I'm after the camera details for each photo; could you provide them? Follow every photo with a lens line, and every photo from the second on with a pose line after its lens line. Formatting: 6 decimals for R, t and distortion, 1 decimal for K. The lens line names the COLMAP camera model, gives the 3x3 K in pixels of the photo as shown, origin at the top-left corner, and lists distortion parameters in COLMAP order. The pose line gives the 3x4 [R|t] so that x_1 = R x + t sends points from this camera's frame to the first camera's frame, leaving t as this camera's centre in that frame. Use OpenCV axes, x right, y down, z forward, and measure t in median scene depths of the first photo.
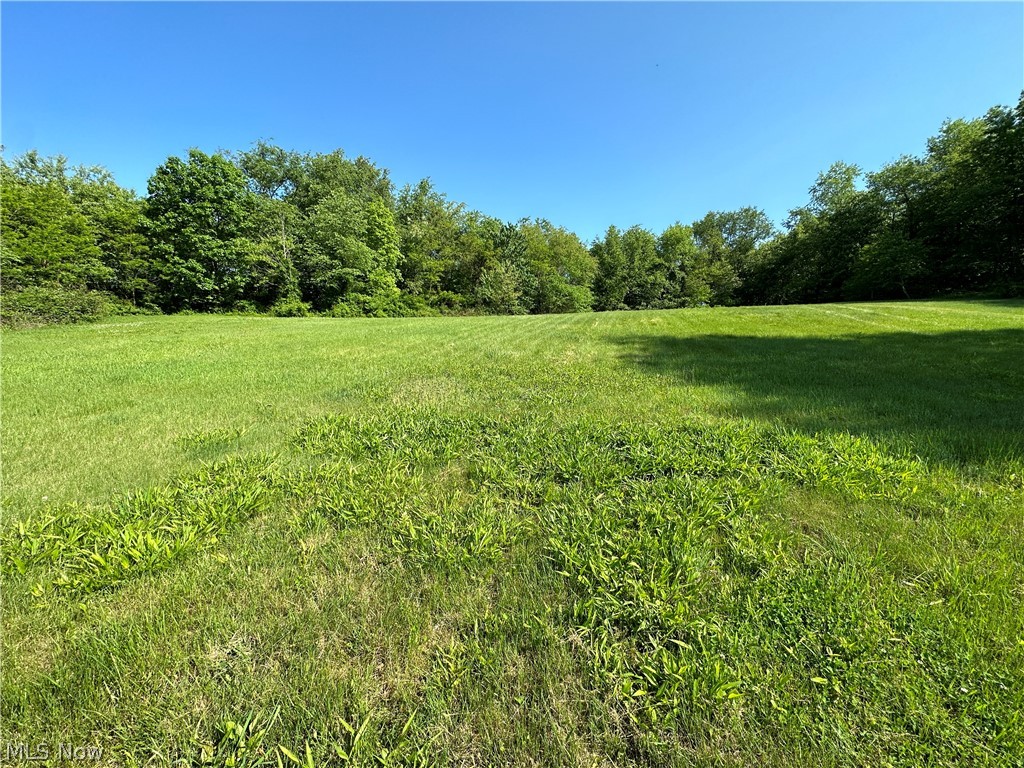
lens RADIAL K [[406.3, 0, 512.9], [0, 406.3, 383.7], [0, 0, 1]] dist [-0.005049, 0.000934]
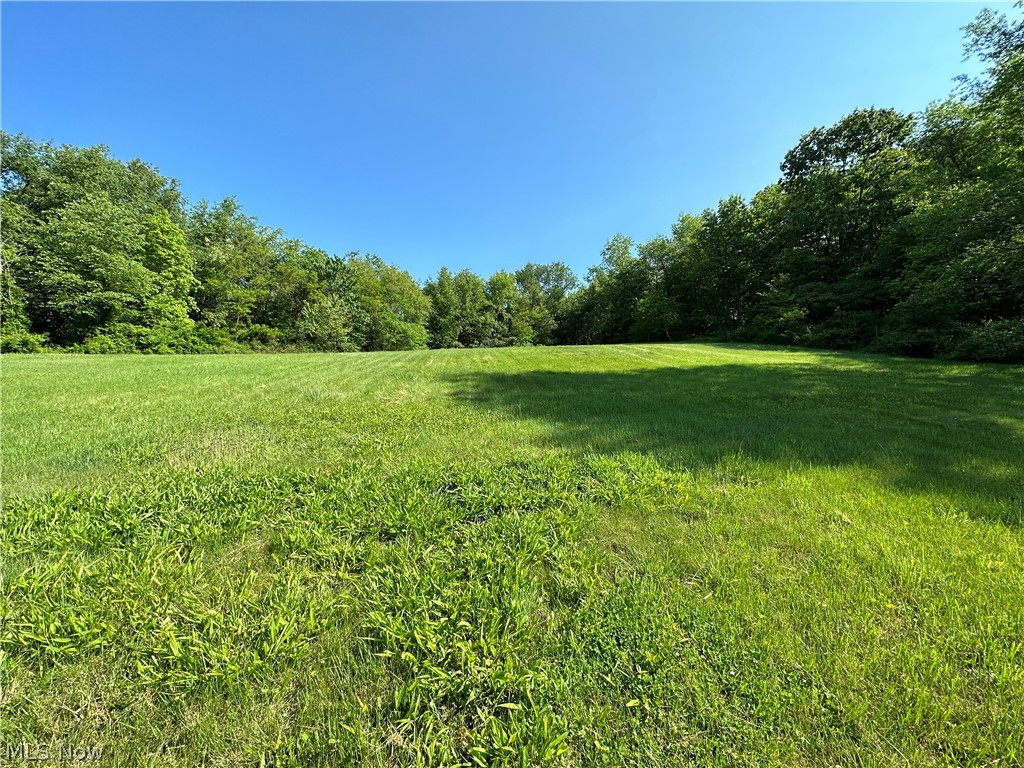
lens RADIAL K [[406.3, 0, 512.9], [0, 406.3, 383.7], [0, 0, 1]] dist [-0.005049, 0.000934]
pose [[0.923431, -0.023817, 0.383024, 0.004017], [0.058204, 0.995218, -0.078441, -0.001461], [-0.379324, 0.094728, 0.920402, 0.003214]]
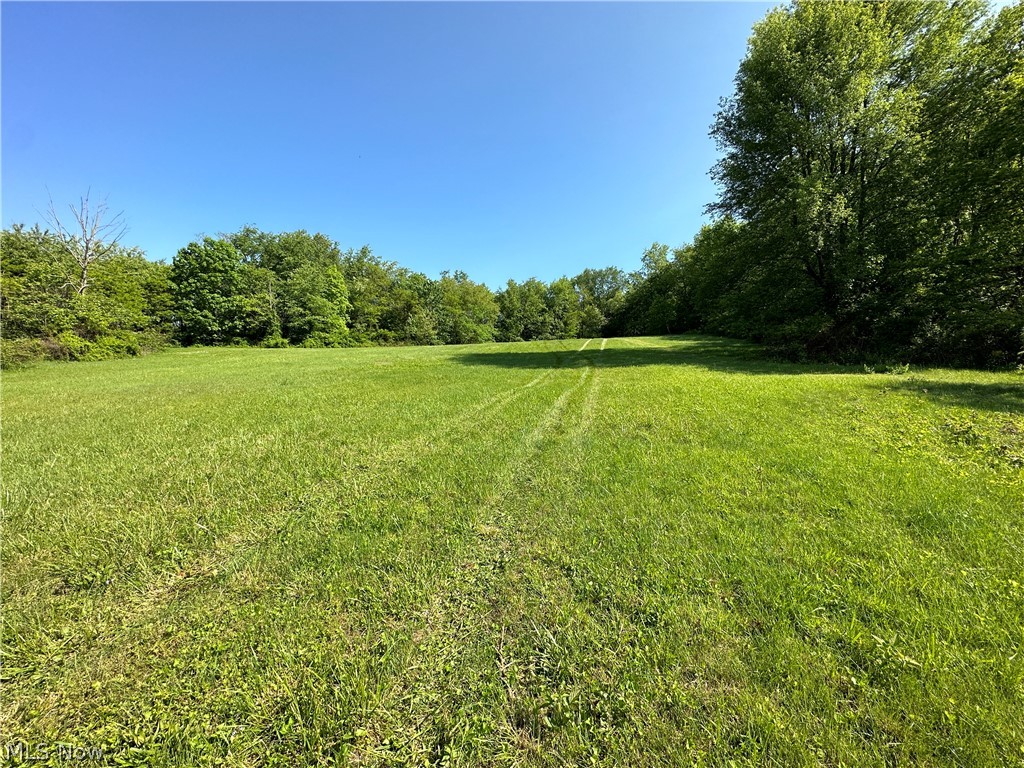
lens RADIAL K [[406.3, 0, 512.9], [0, 406.3, 383.7], [0, 0, 1]] dist [-0.005049, 0.000934]
pose [[0.988197, -0.022500, 0.151526, 0.076159], [0.034152, 0.996618, -0.074742, 0.095692], [-0.149332, 0.079034, 0.985623, -0.528527]]
